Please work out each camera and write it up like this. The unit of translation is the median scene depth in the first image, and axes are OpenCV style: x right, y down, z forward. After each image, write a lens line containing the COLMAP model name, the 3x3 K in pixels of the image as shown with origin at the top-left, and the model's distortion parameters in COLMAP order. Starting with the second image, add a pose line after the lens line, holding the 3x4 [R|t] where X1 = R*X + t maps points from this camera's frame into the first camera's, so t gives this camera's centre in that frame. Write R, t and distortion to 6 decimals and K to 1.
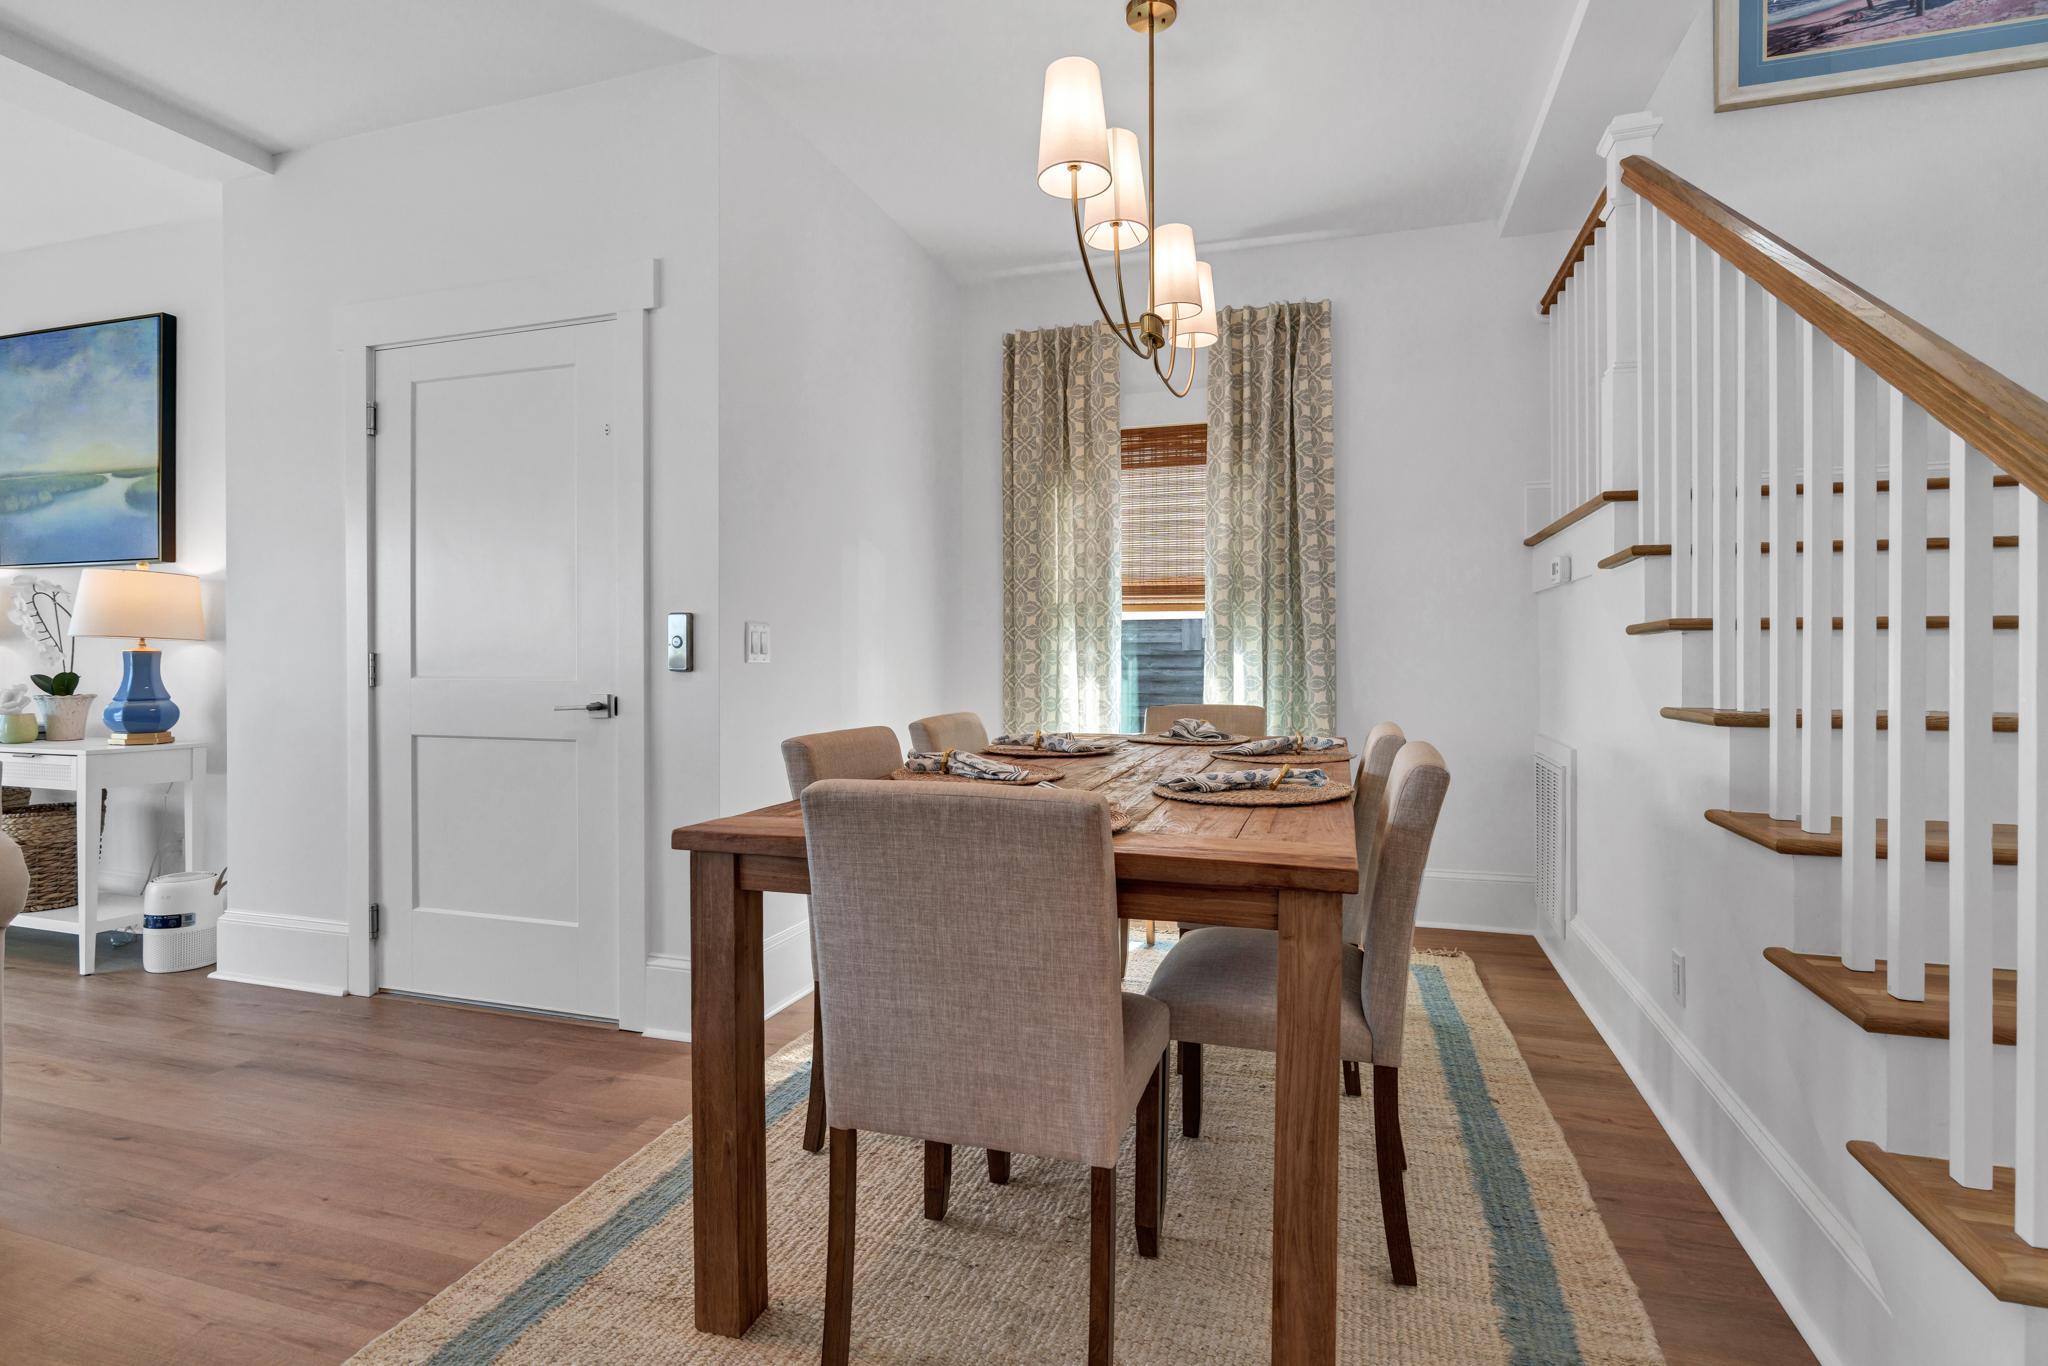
lens RADIAL K [[939.5, 0, 1071.9], [0, 939.5, 659.8], [0, 0, 1]] dist [-0.005220, 0.000111]
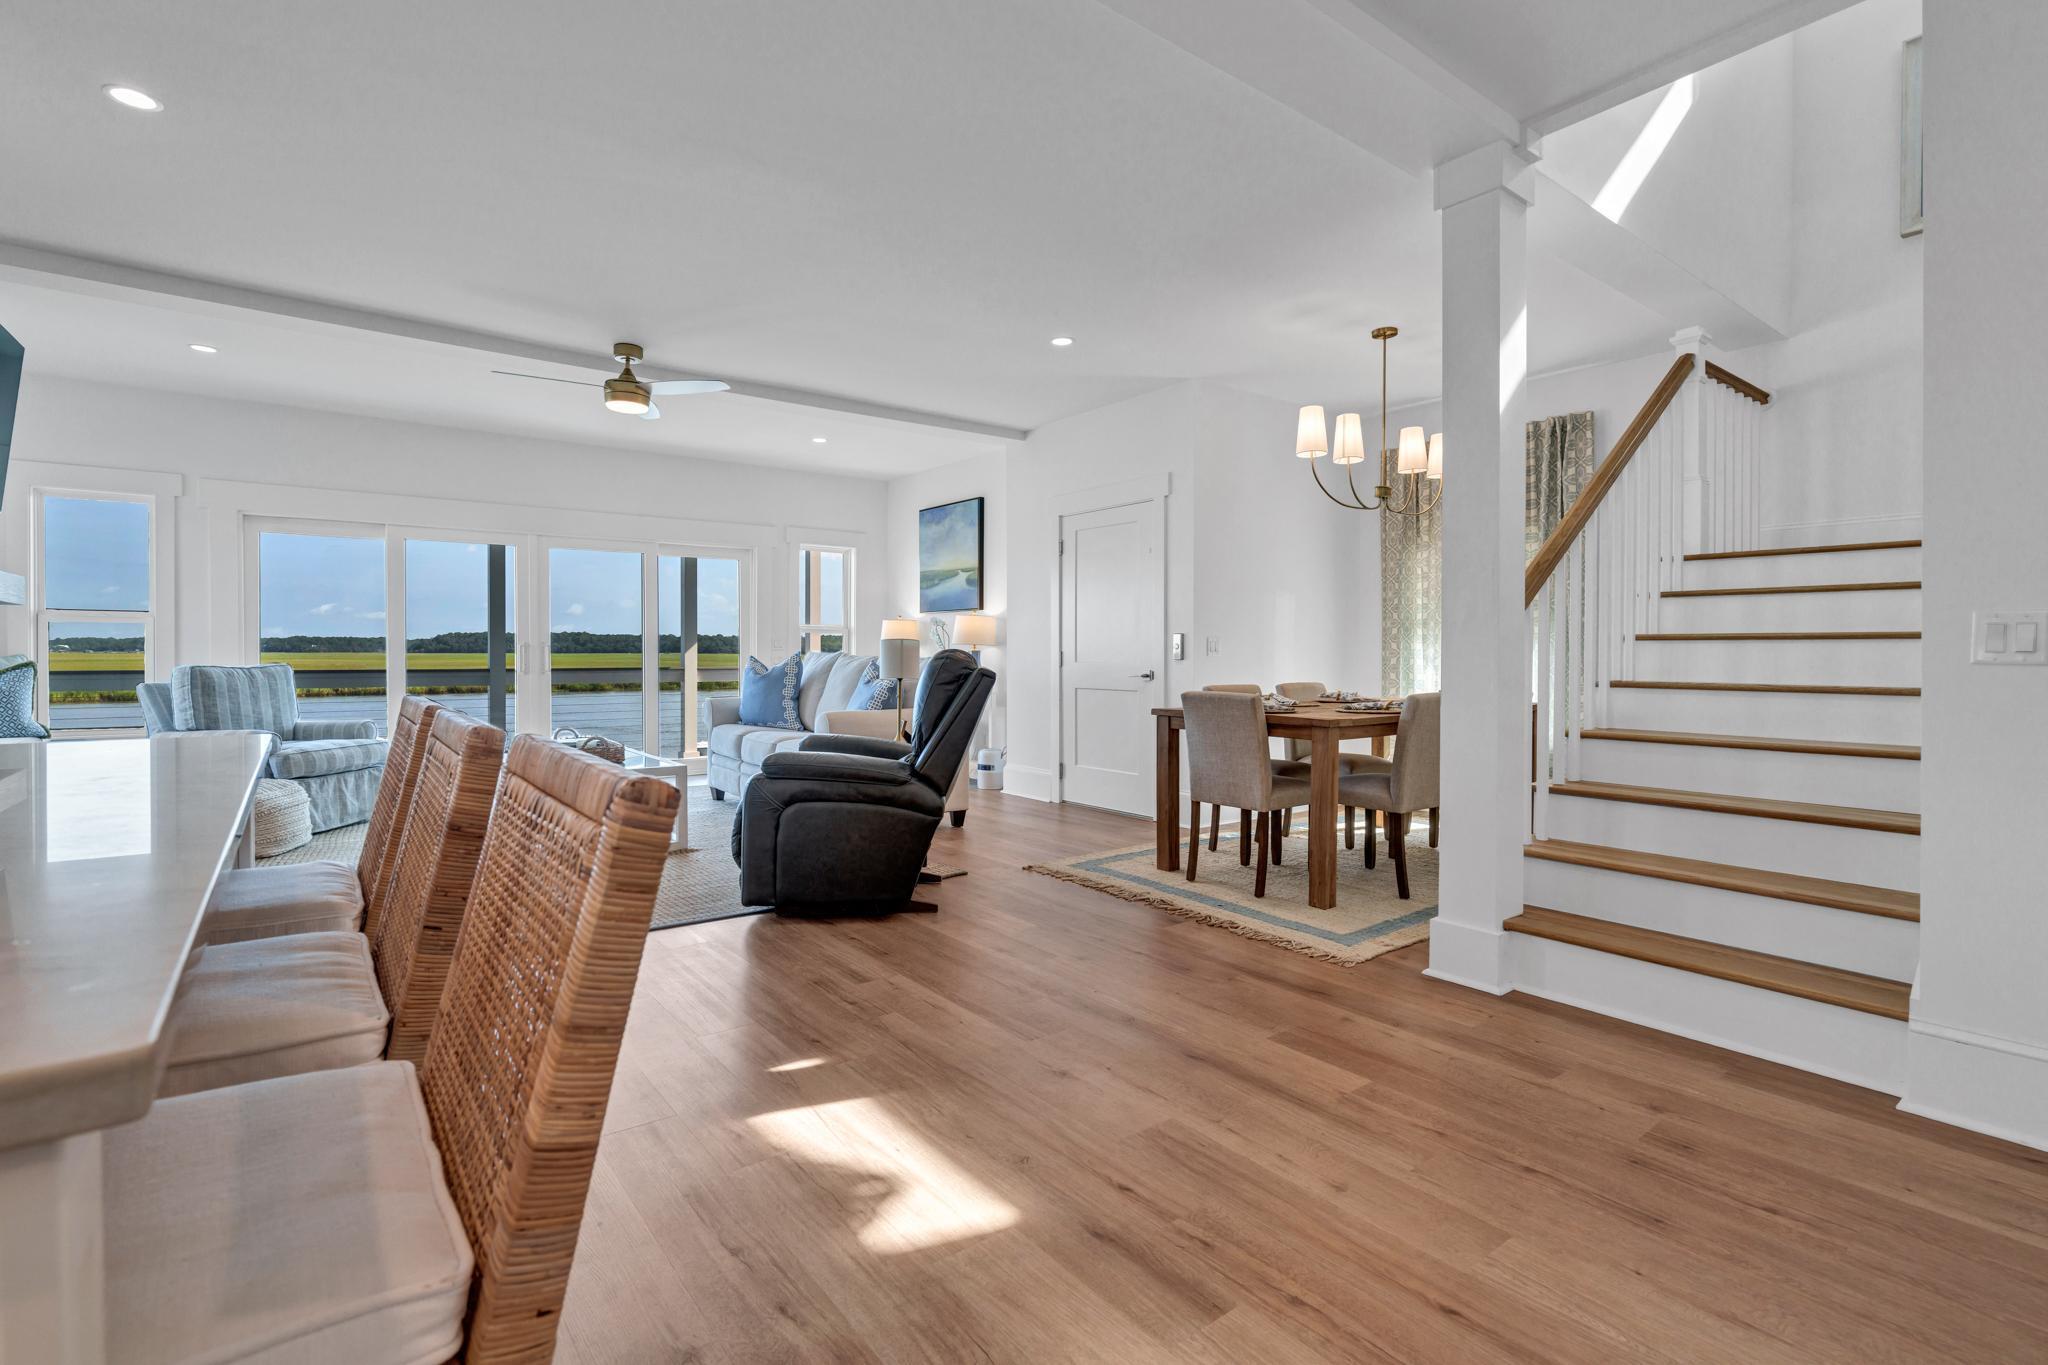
lens RADIAL K [[939.5, 0, 1028.4], [0, 939.5, 668.6], [0, 0, 1]] dist [-0.005220, 0.000111]
pose [[0.799431, 0.011158, -0.600654, 0.496399], [-0.003036, 0.999890, 0.014534, 0.001332], [0.600750, -0.009796, 0.799377, -0.771457]]
